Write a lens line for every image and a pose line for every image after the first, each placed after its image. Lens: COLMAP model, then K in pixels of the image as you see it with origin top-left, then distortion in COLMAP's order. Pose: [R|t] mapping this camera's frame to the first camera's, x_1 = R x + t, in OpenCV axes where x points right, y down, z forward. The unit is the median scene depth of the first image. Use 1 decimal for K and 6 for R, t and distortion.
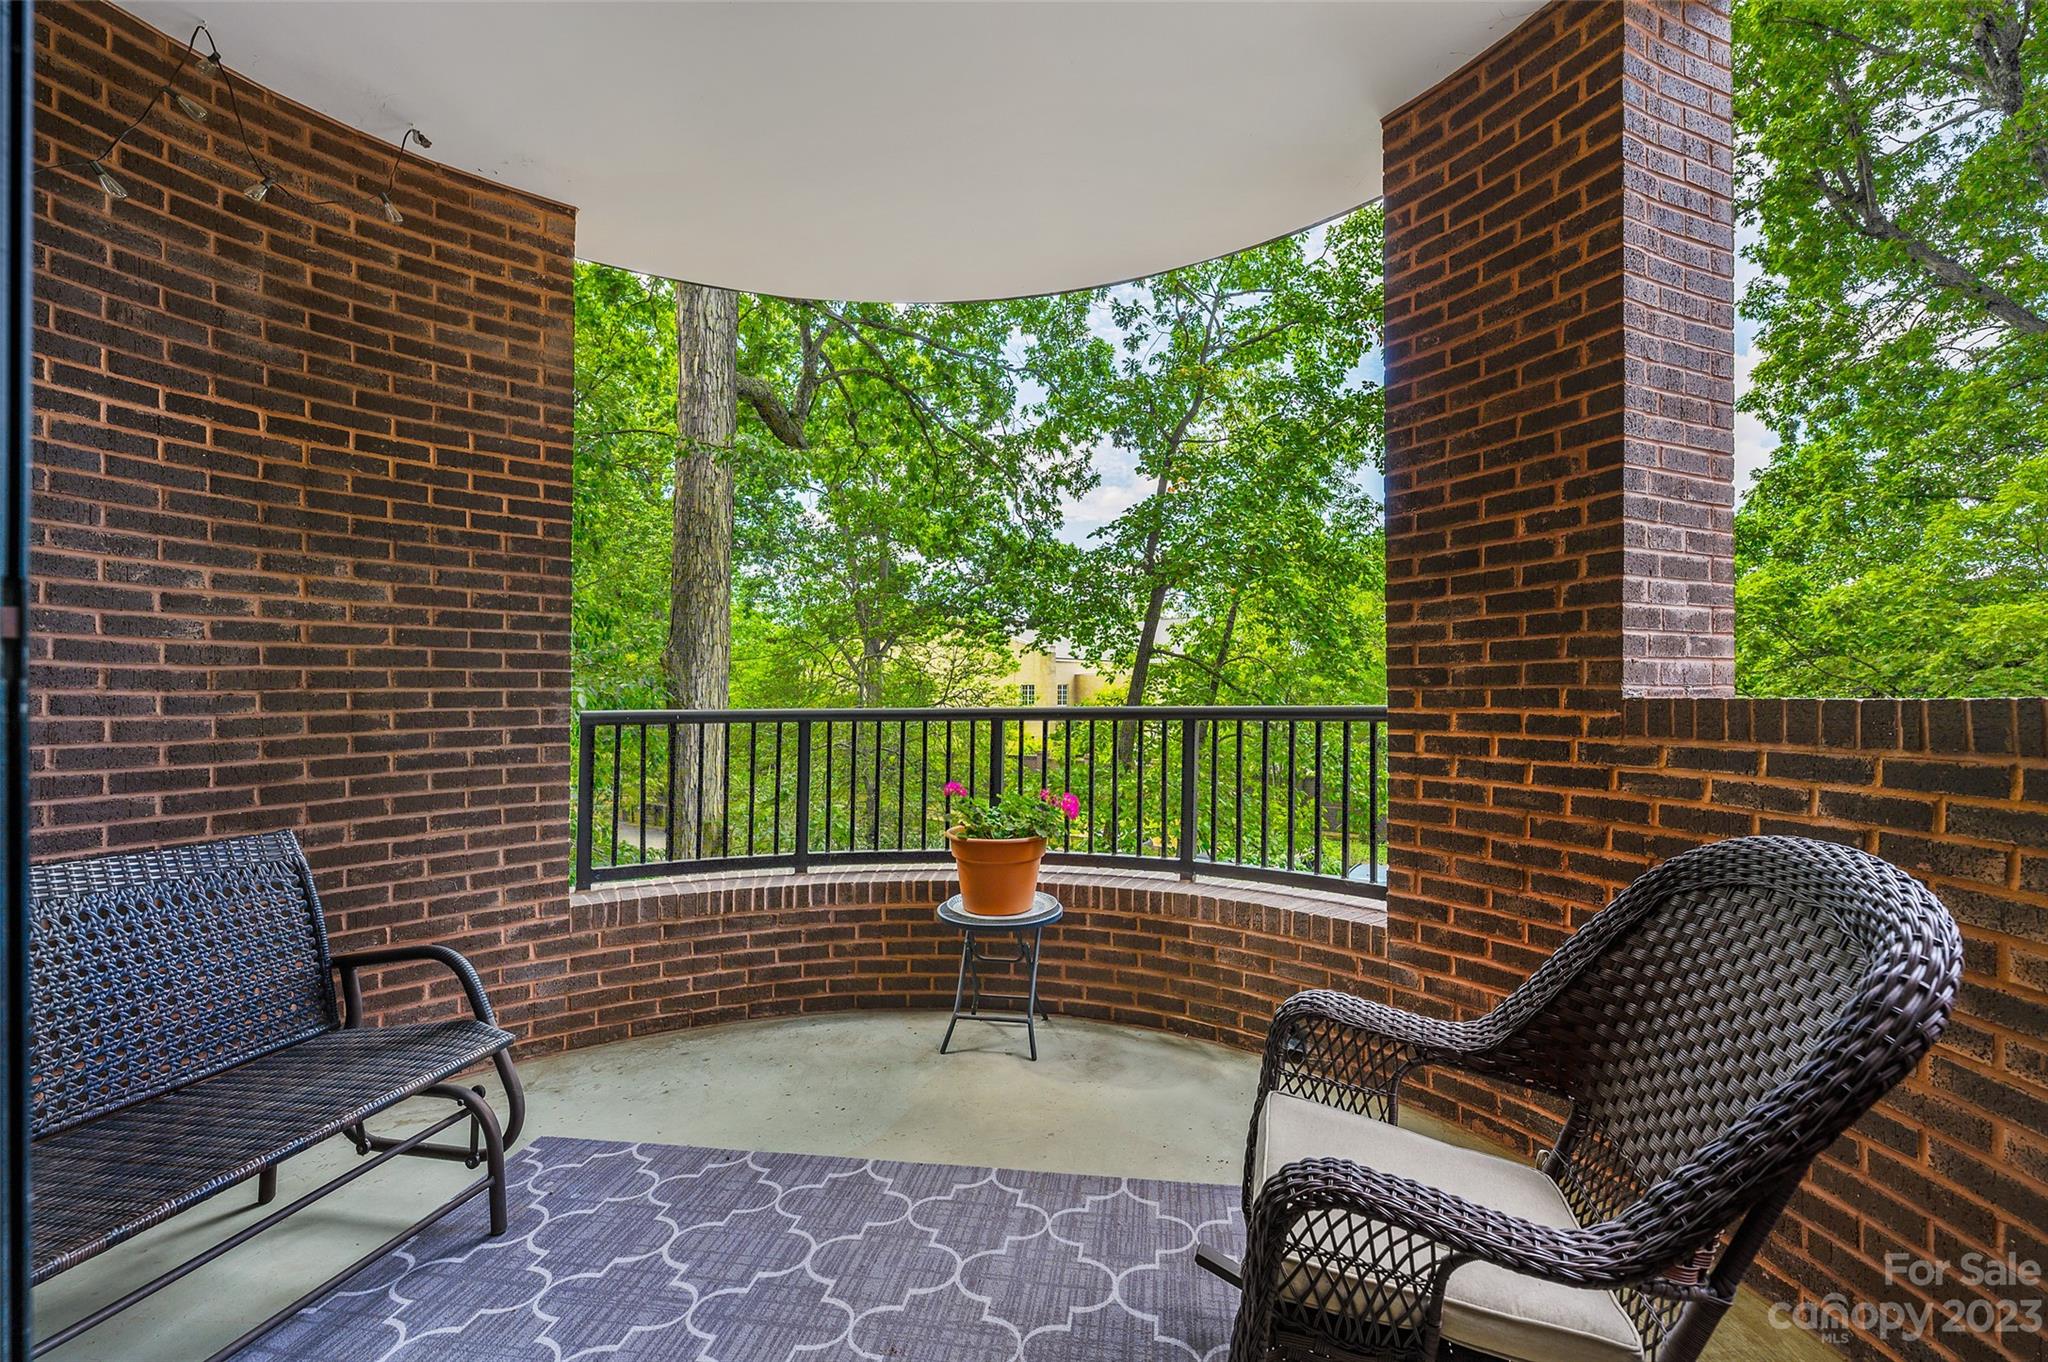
lens RADIAL K [[844.9, 0, 1035.7], [0, 844.9, 689.9], [0, 0, 1]] dist [-0.017373, 0.010278]
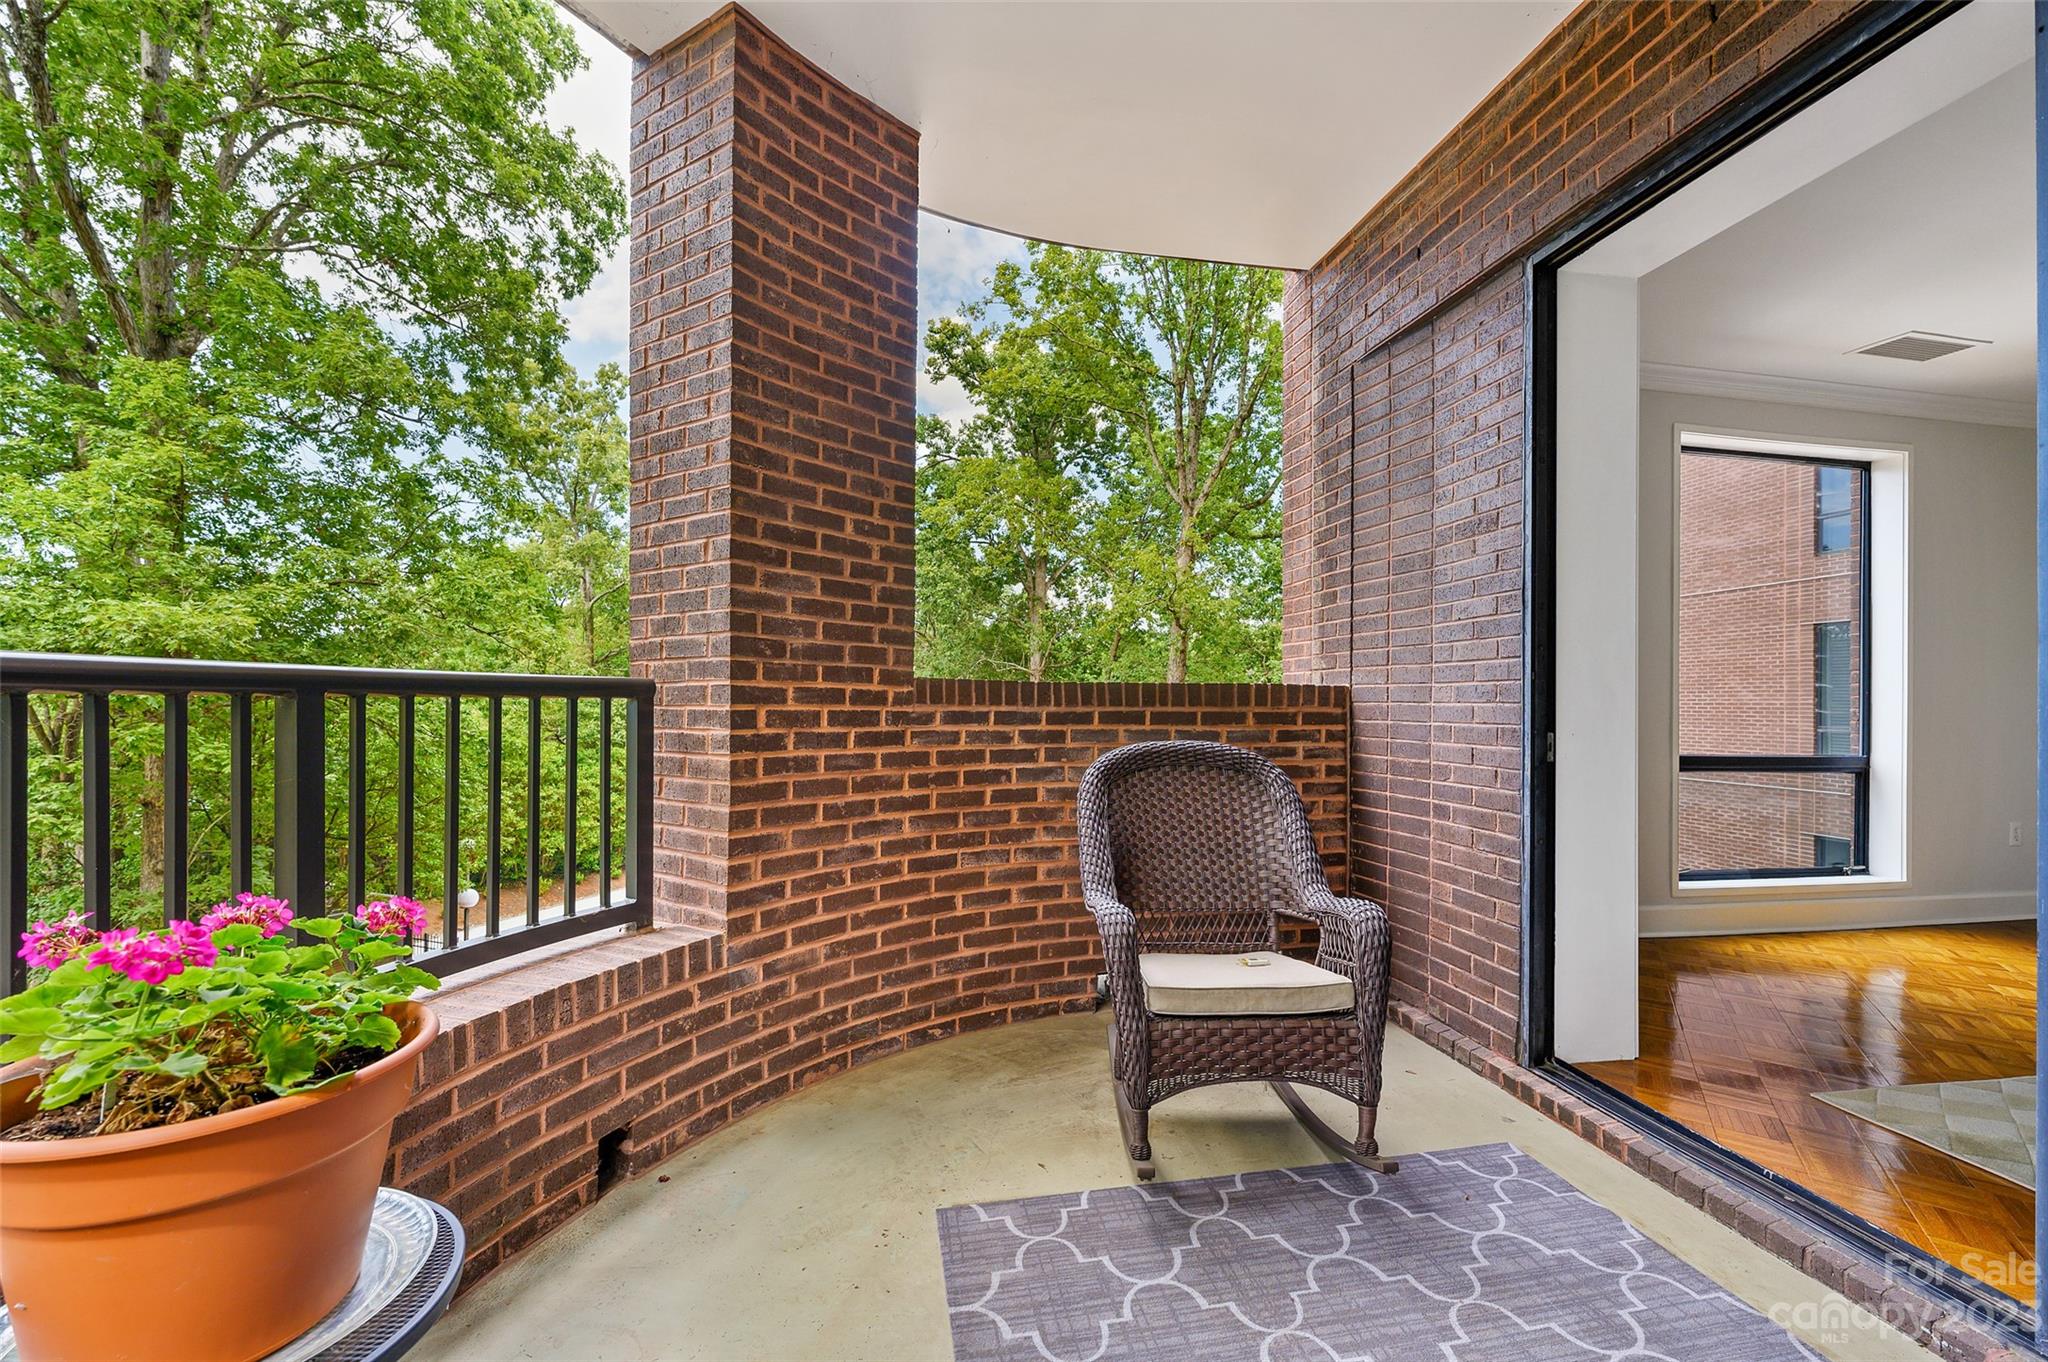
lens RADIAL K [[844.9, 0, 1035.7], [0, 844.9, 689.9], [0, 0, 1]] dist [-0.017373, 0.010278]
pose [[-0.377695, 0.008706, 0.925889, -0.590838], [-0.024699, 0.999505, -0.019474, 0.047421], [-0.925601, -0.030224, -0.377293, 1.199572]]
